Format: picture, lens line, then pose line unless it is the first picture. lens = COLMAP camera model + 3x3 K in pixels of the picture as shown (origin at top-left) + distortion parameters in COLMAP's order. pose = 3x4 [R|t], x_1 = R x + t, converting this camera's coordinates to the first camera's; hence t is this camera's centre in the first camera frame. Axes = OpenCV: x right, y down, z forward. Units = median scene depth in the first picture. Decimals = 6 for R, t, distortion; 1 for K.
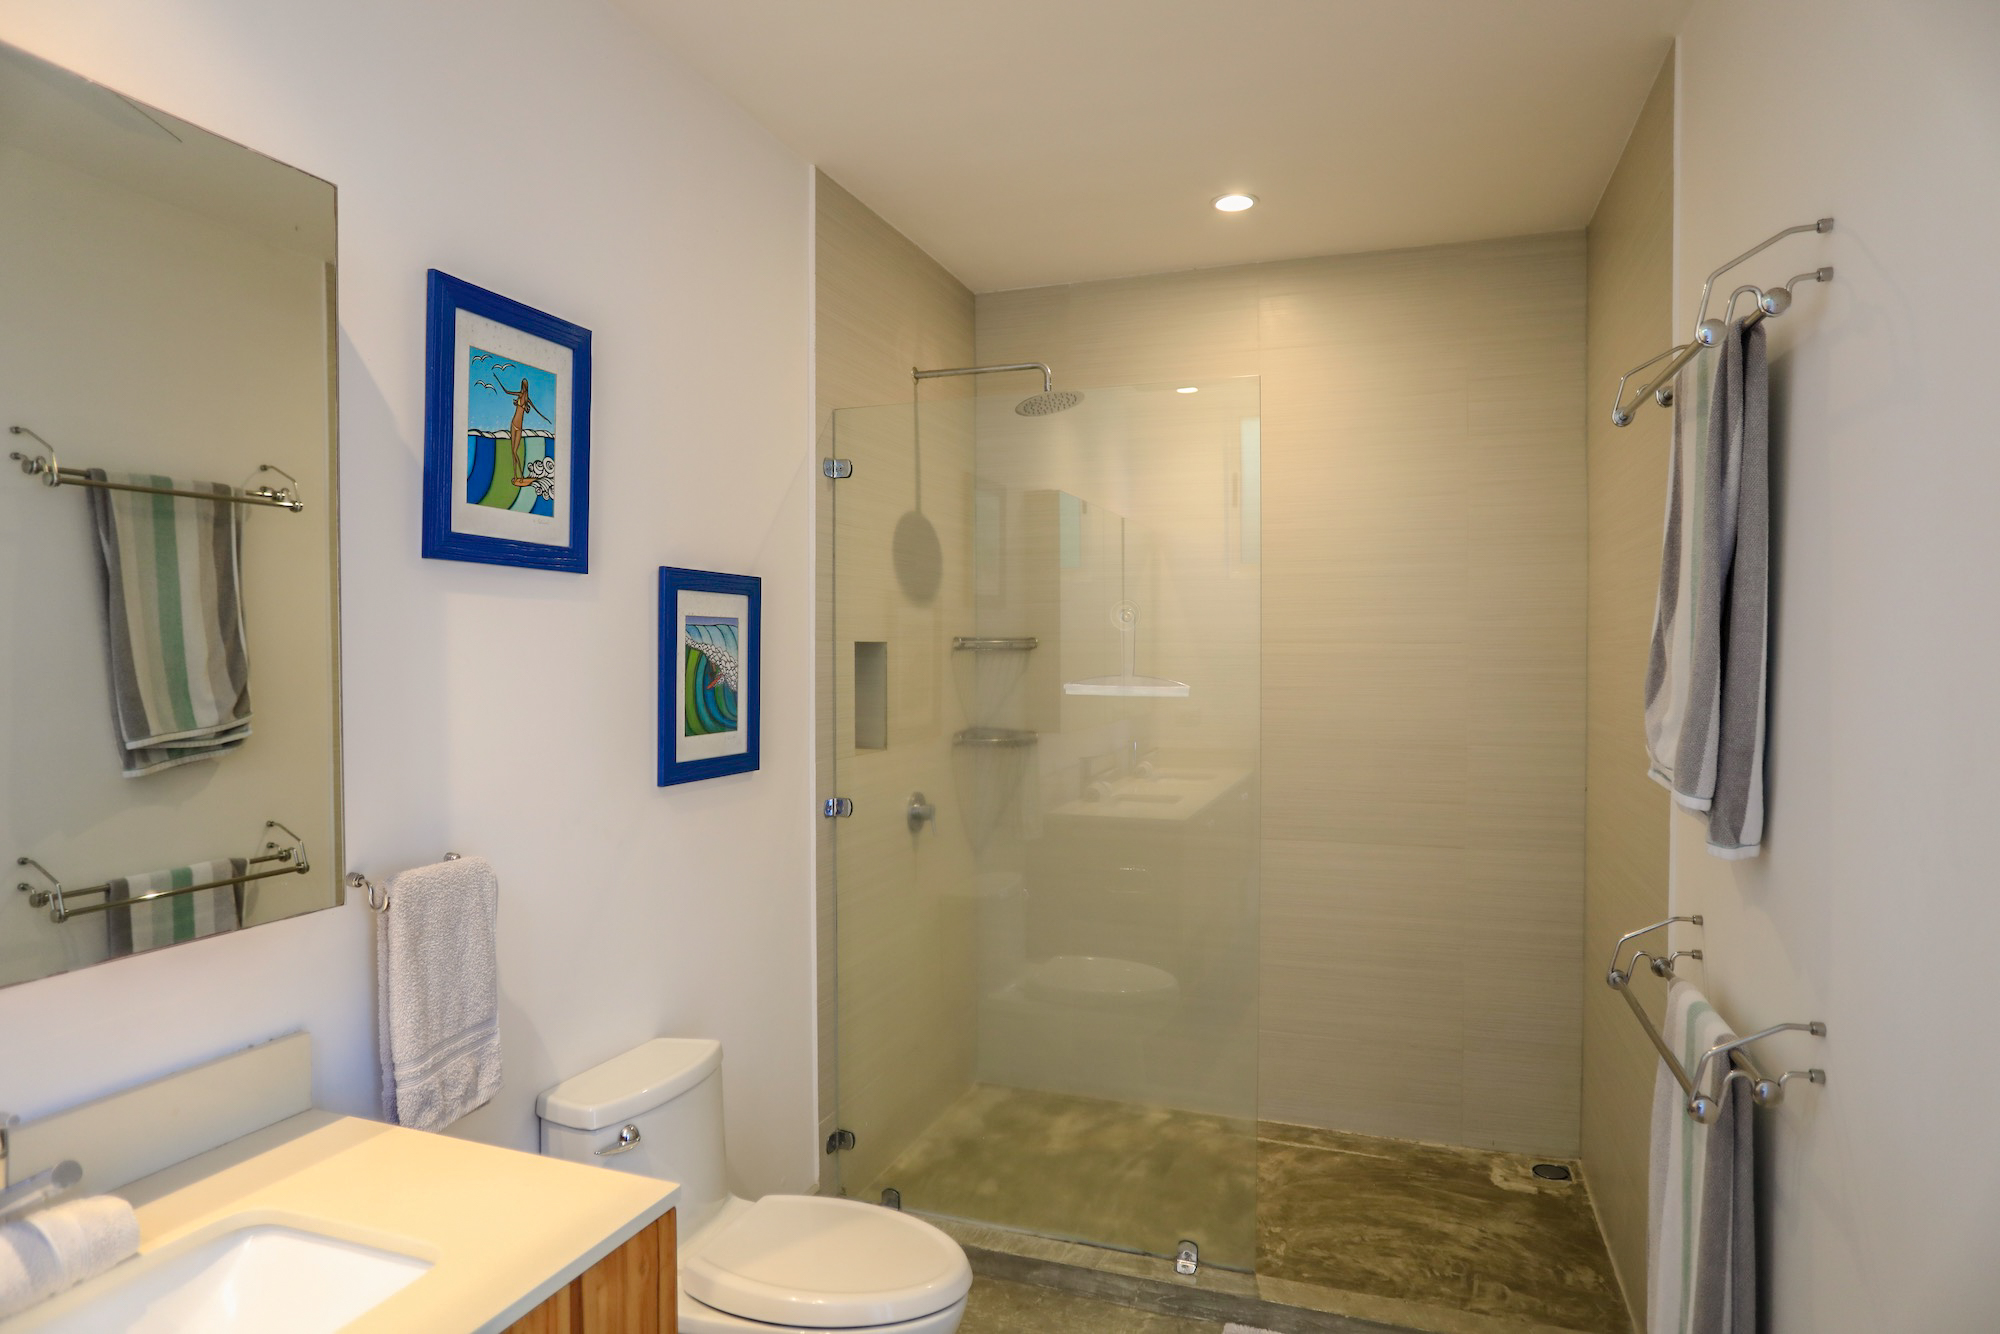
lens RADIAL K [[1142.4, 0, 998.3], [0, 1142.4, 661.7], [0, 0, 1]] dist [-0.070783, 0.051866]
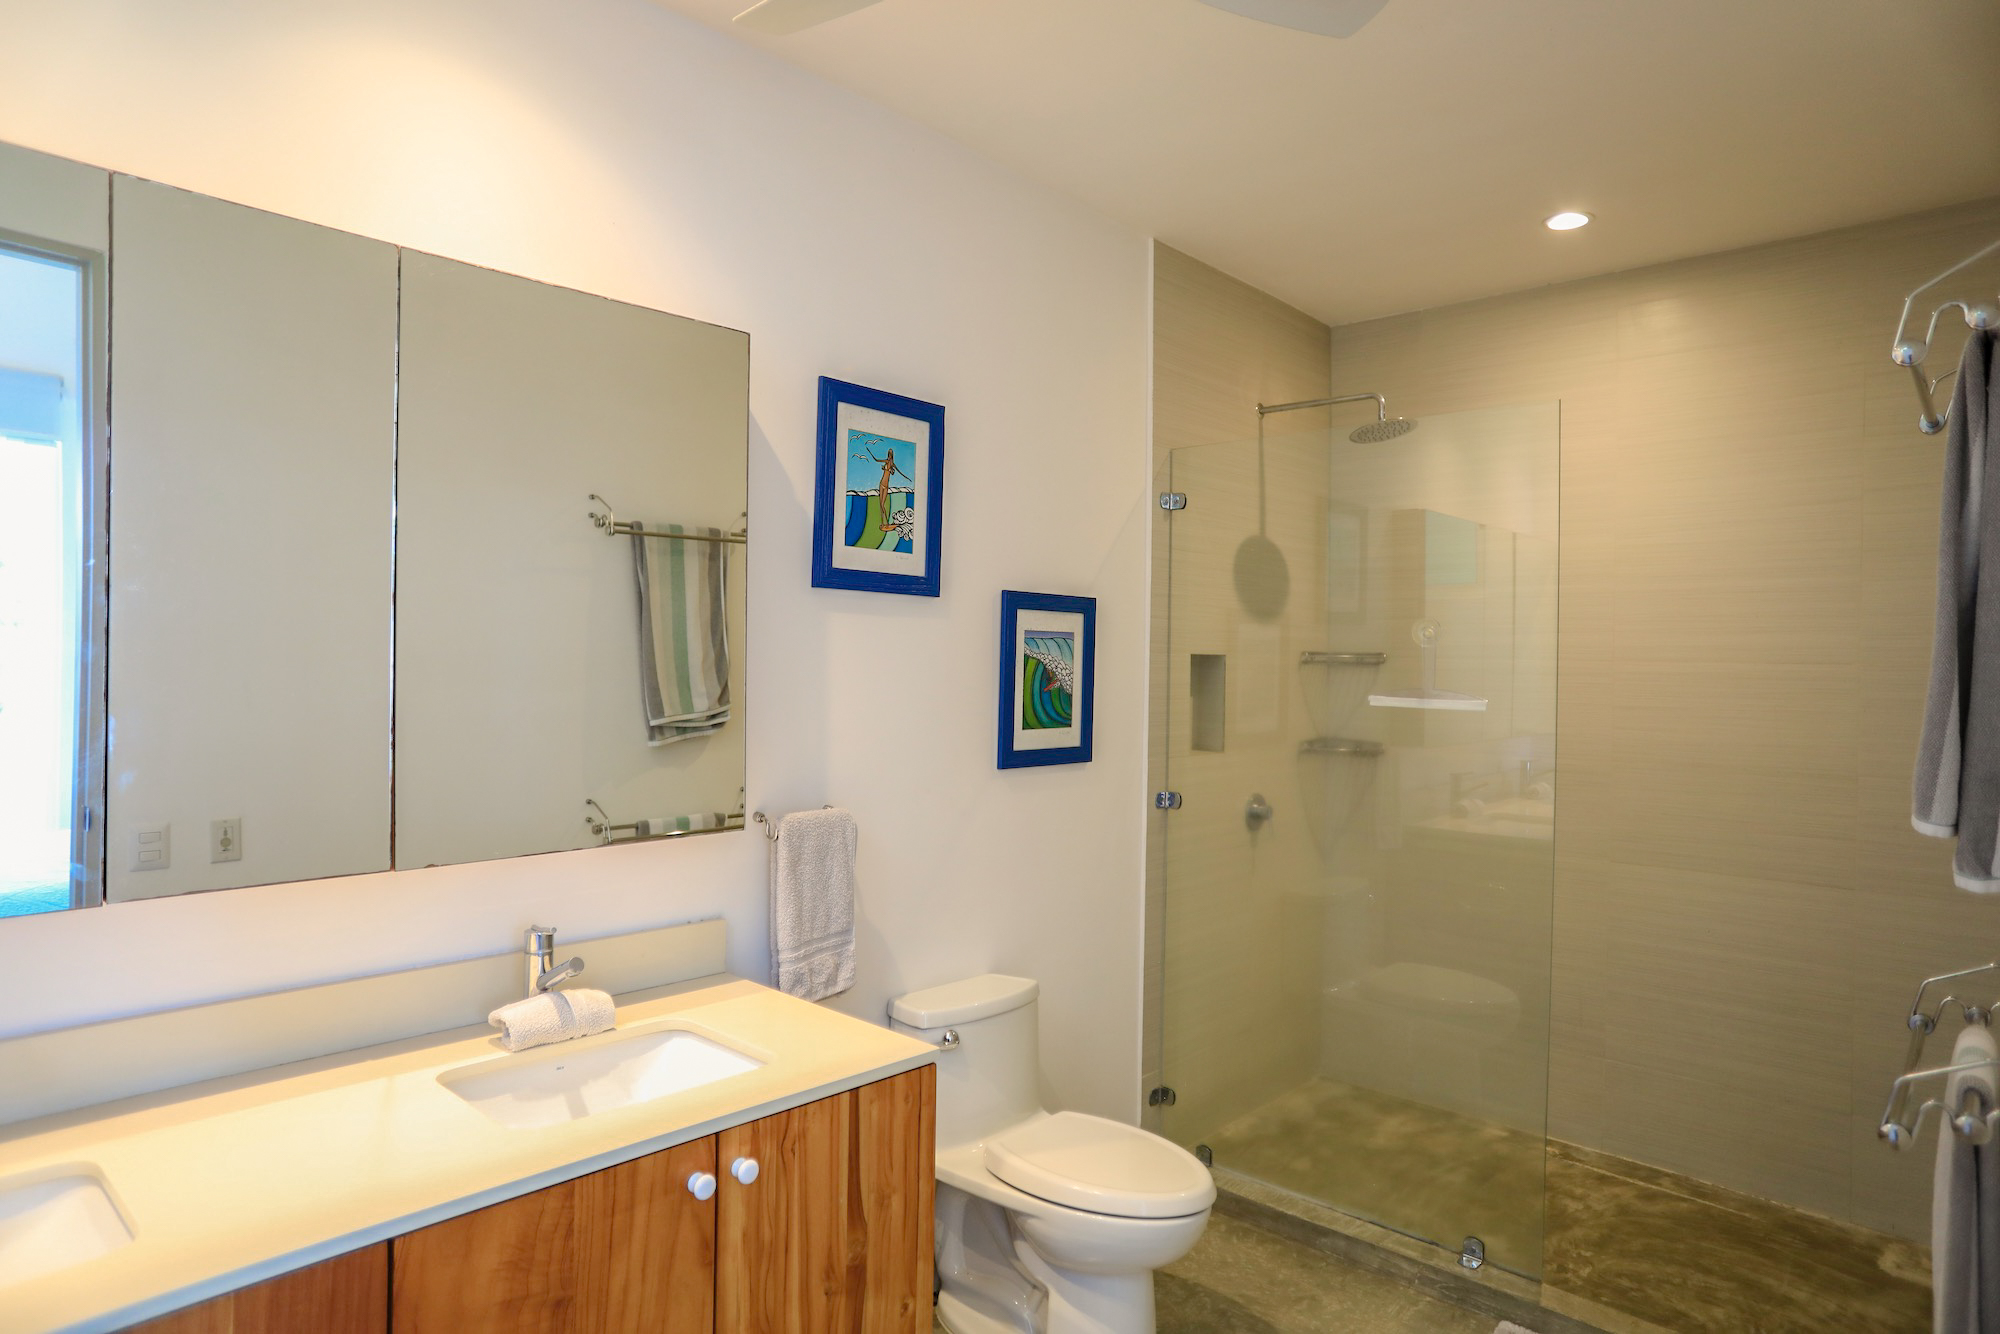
lens RADIAL K [[1142.4, 0, 998.3], [0, 1142.4, 661.7], [0, 0, 1]] dist [-0.070783, 0.051866]
pose [[0.922454, 0.015116, -0.385810, 0.144633], [-0.019838, 0.999769, -0.008260, 0.003237], [0.385596, 0.015273, 0.922541, -0.117442]]
